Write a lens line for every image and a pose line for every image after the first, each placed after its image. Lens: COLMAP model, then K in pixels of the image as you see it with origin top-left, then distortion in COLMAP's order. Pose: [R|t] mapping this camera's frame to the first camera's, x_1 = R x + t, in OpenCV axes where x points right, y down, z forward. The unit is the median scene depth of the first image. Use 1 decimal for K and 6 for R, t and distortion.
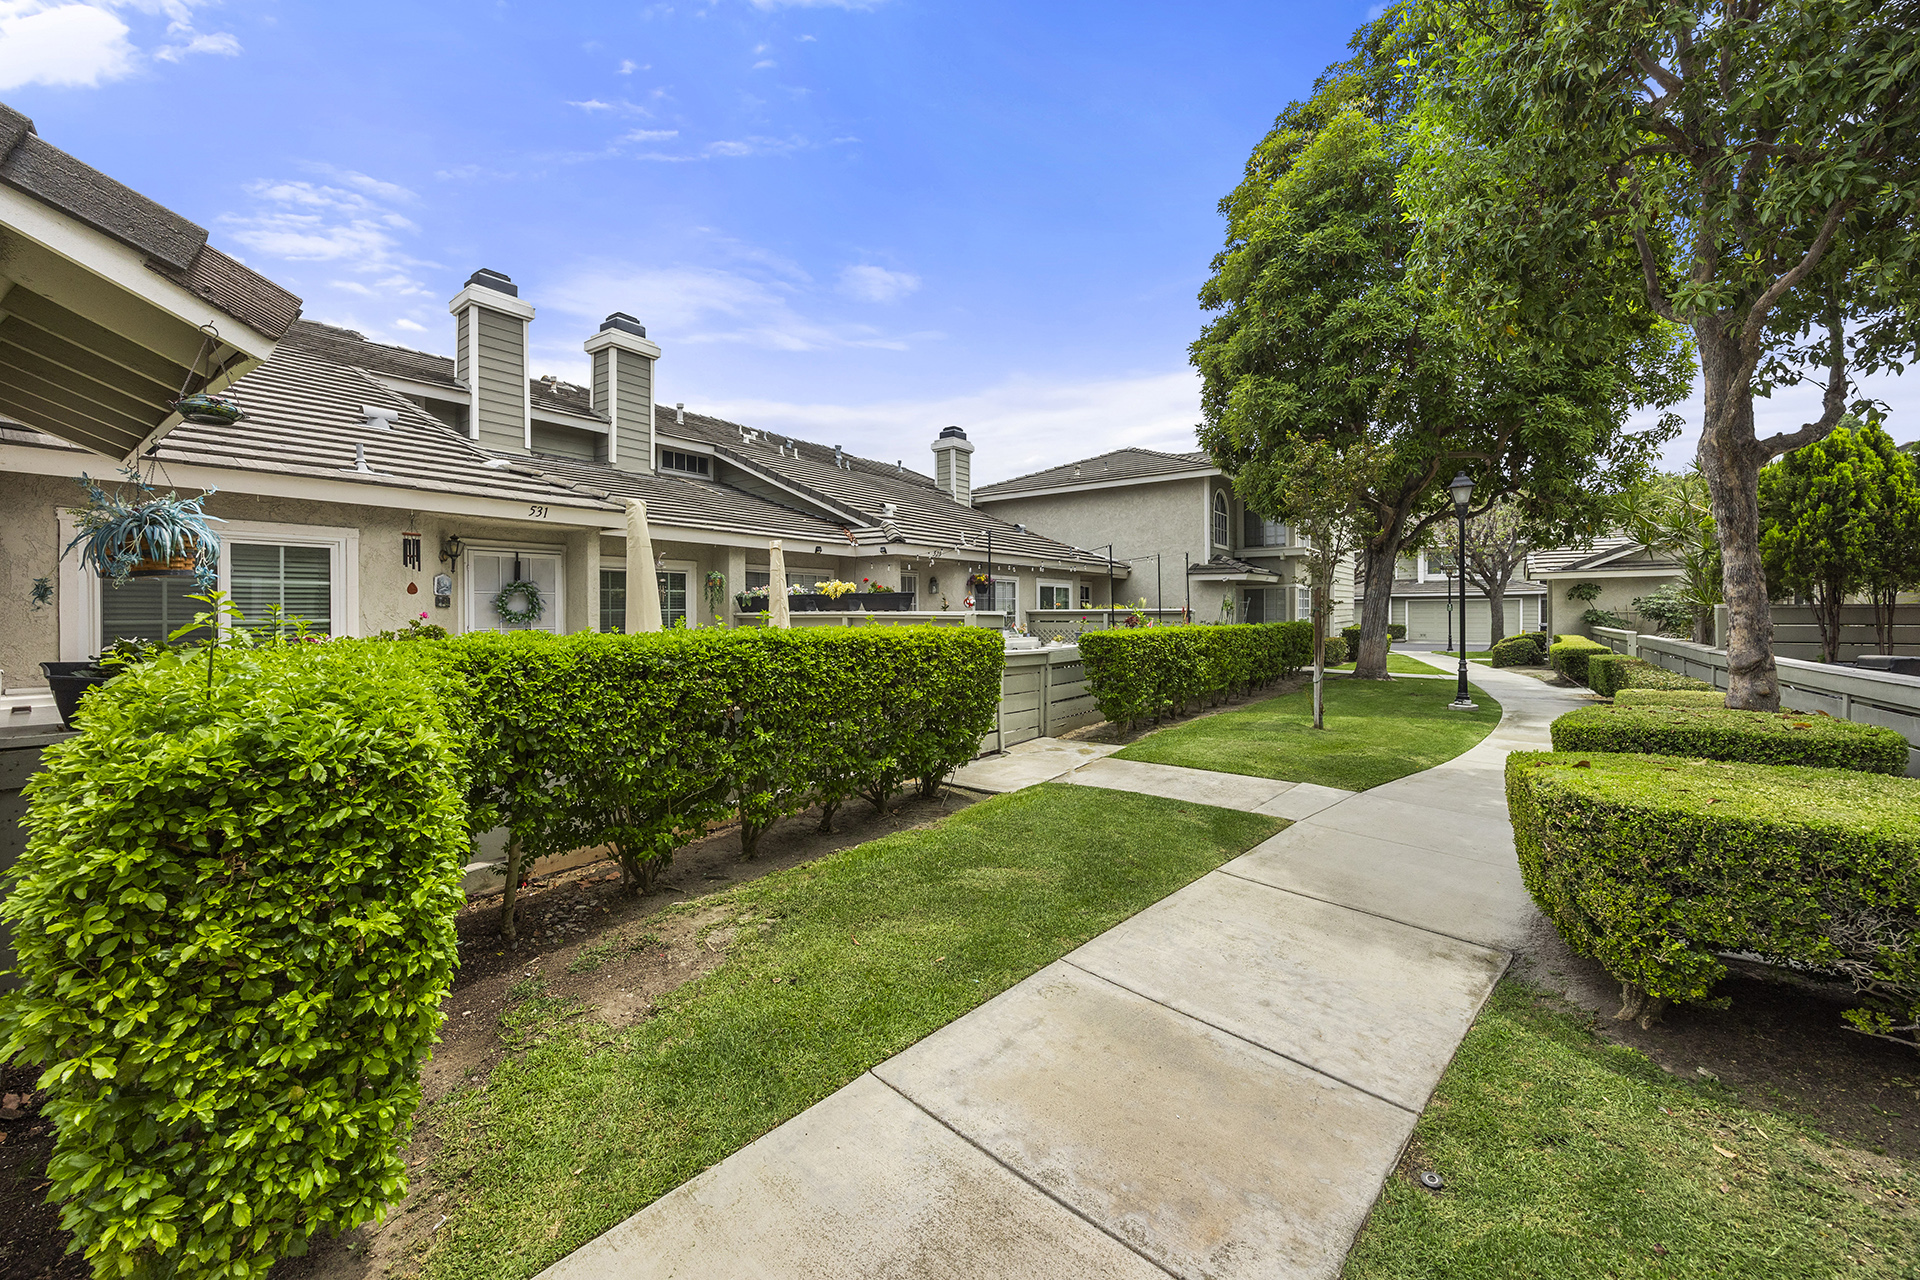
lens RADIAL K [[745.0, 0, 958.6], [0, 745.0, 619.5], [0, 0, 1]] dist [-0.001707, -0.000169]
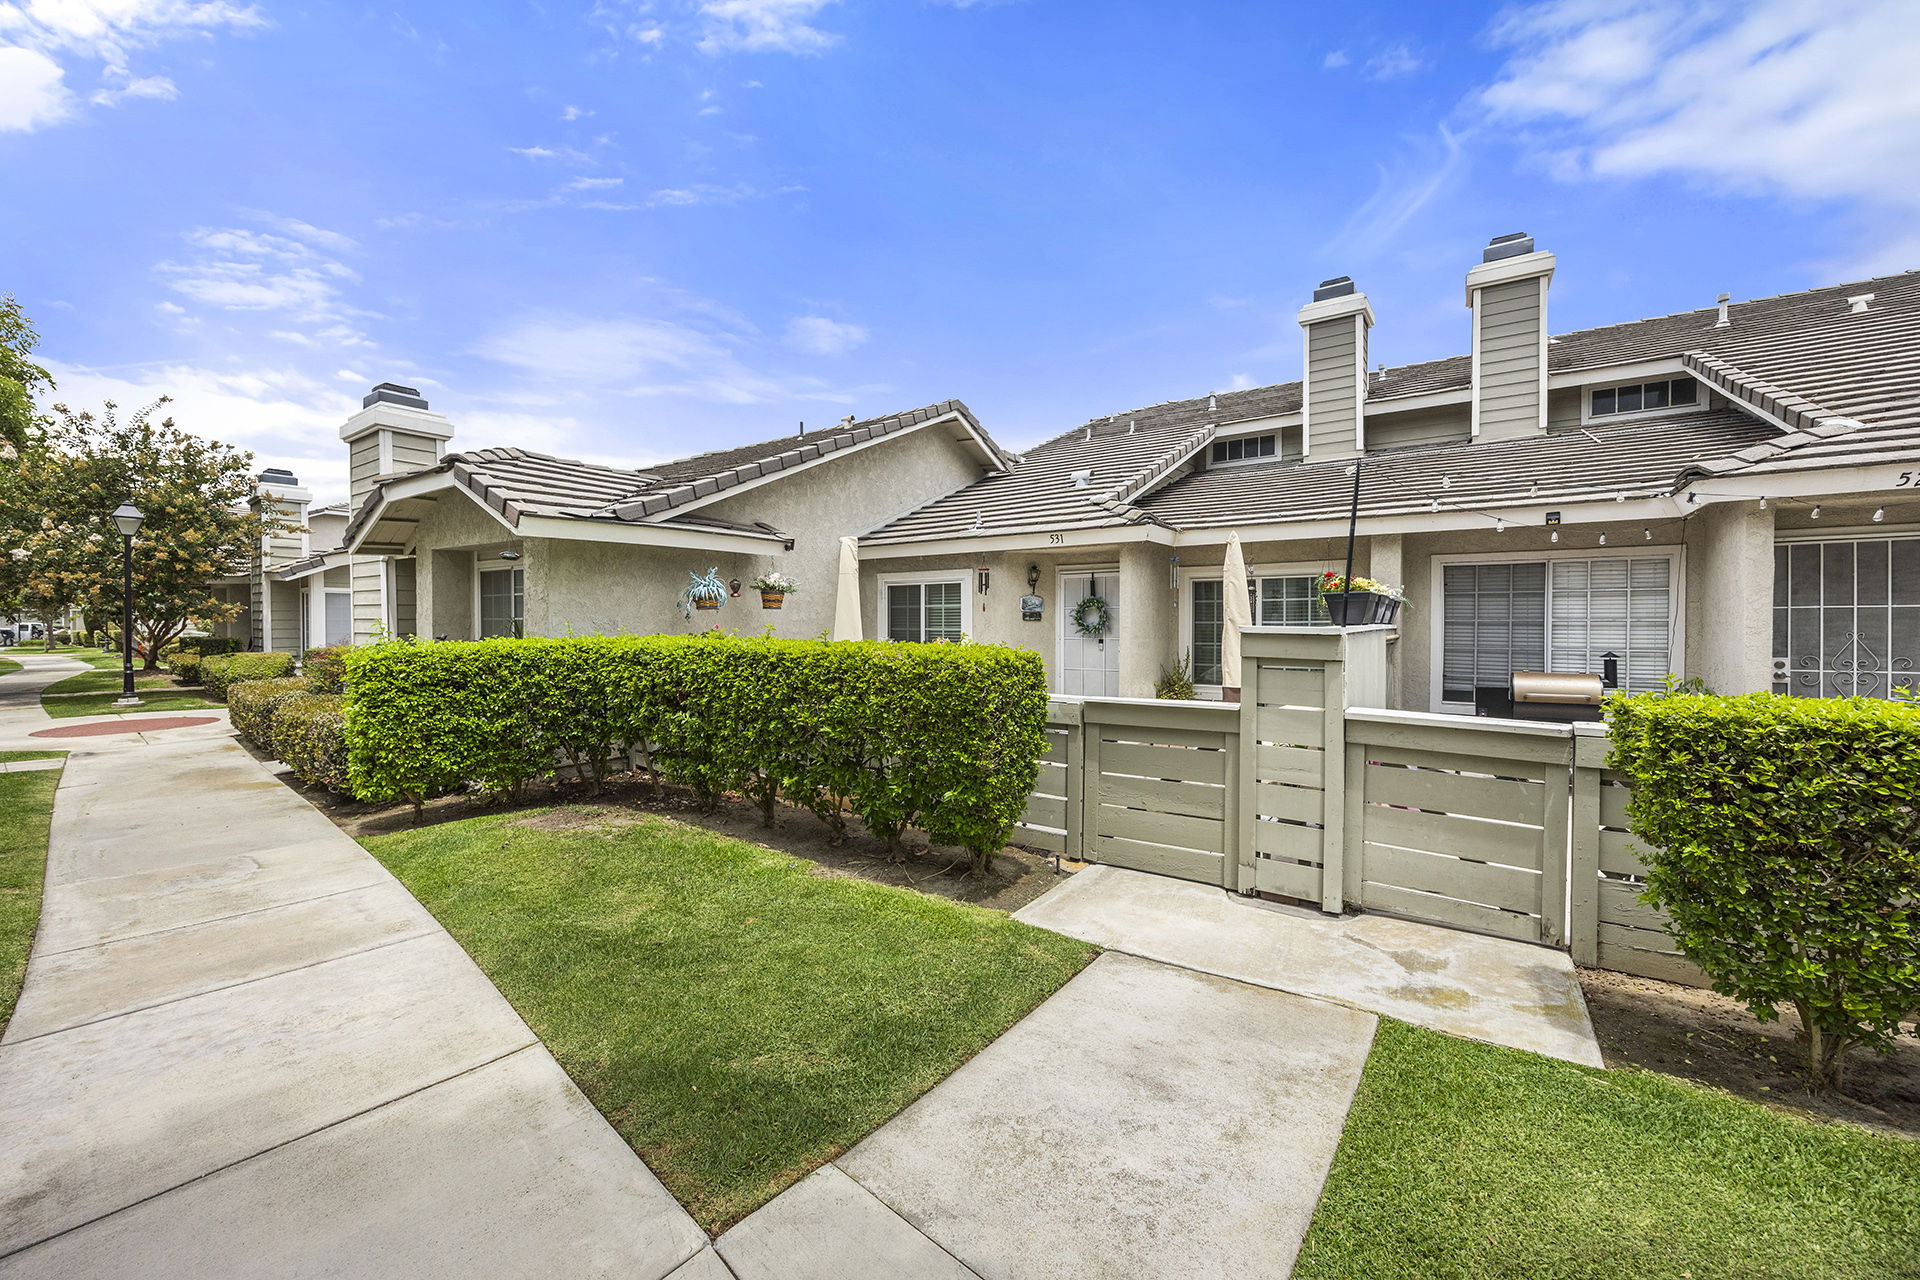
lens RADIAL K [[735.1, 0, 959.5], [0, 735.1, 635.6], [0, 0, 1]] dist [-0.001244, 0.000105]
pose [[0.013749, 0.017215, -0.999757, 0.560460], [-0.009719, 0.999807, 0.017082, -0.010062], [0.999858, 0.009481, 0.013913, 0.782659]]
